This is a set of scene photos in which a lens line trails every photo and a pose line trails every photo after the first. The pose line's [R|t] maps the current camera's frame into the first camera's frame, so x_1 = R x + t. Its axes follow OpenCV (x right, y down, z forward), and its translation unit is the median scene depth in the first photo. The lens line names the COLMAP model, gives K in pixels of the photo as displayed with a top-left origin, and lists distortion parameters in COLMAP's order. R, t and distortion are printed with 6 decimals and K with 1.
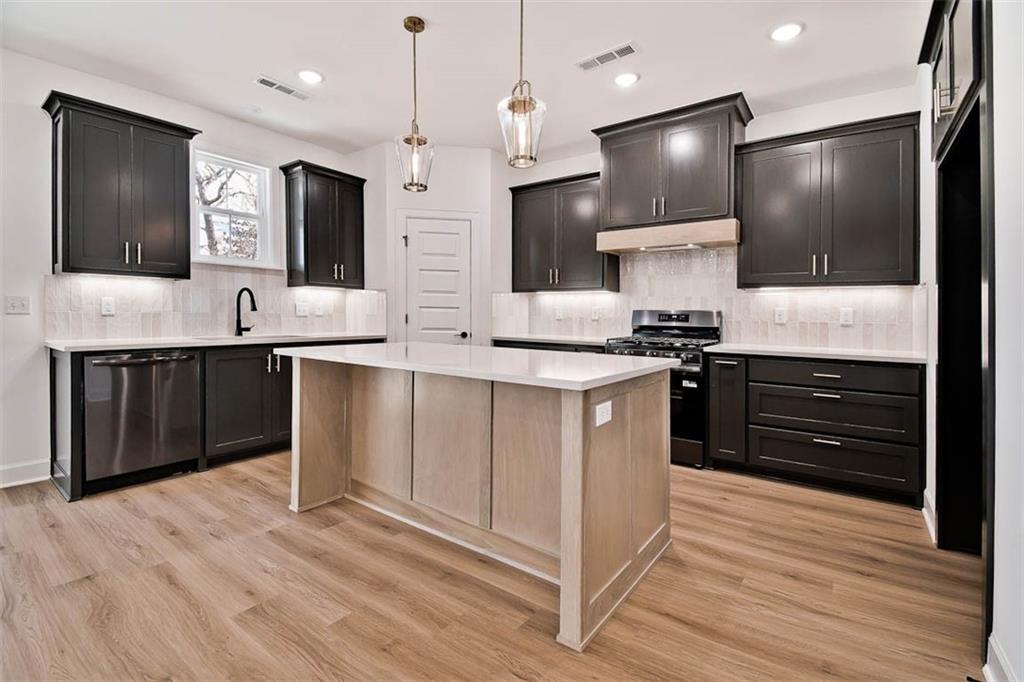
lens RADIAL K [[468.9, 0, 511.0], [0, 468.9, 324.7], [0, 0, 1]] dist [0.000401, 0.000098]
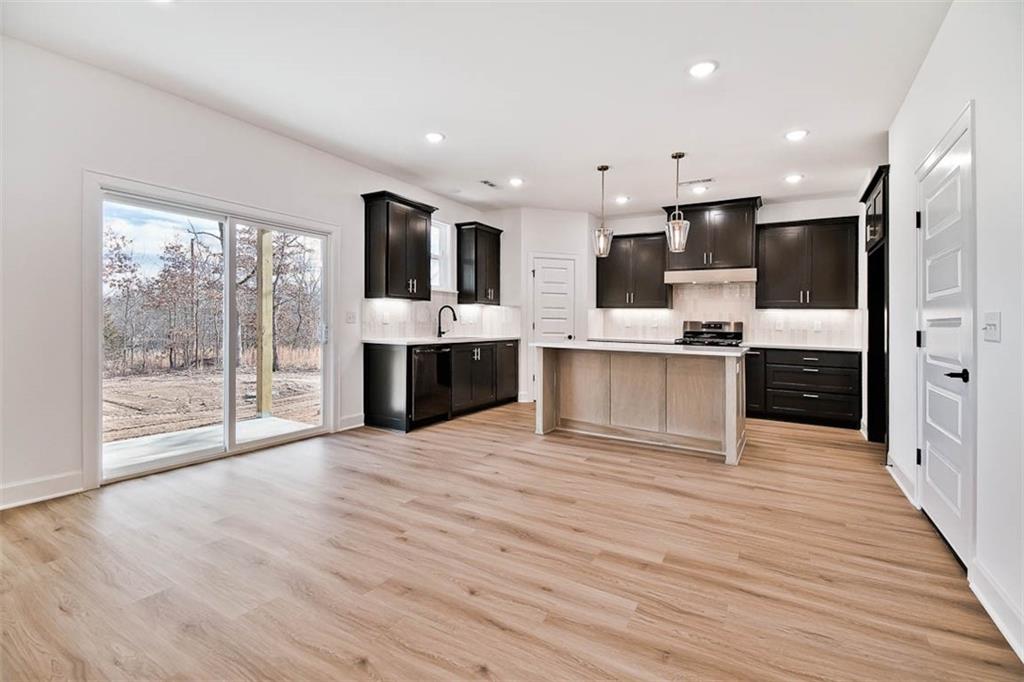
lens RADIAL K [[454.3, 0, 515.2], [0, 454.3, 326.7], [0, 0, 1]] dist [-0.002823, -0.000398]
pose [[0.995889, 0.003745, 0.090503, -0.477722], [-0.003272, 0.999980, -0.005377, -0.003382], [-0.090522, 0.005059, 0.995882, -0.493013]]
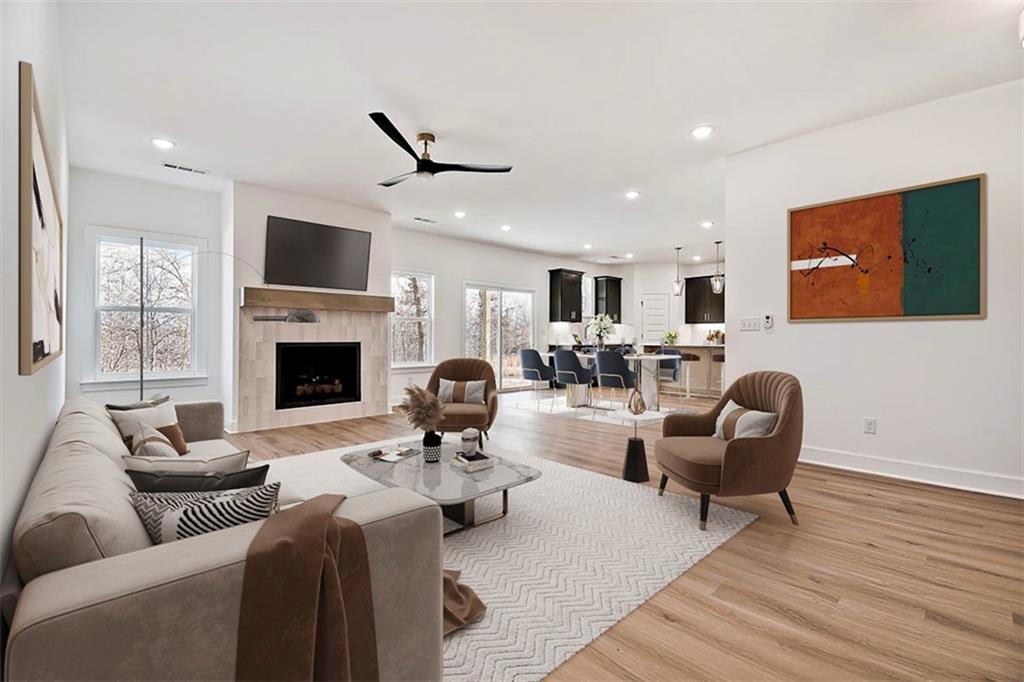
lens RADIAL K [[453.3, 0, 512.0], [0, 453.3, 341.0], [0, 0, 1]] dist [-0.001852, -0.000428]
pose [[0.982619, -0.005237, -0.185560, -0.525120], [0.004963, 0.999986, -0.001943, 0.018036], [0.185567, 0.000988, 0.982631, -1.674917]]
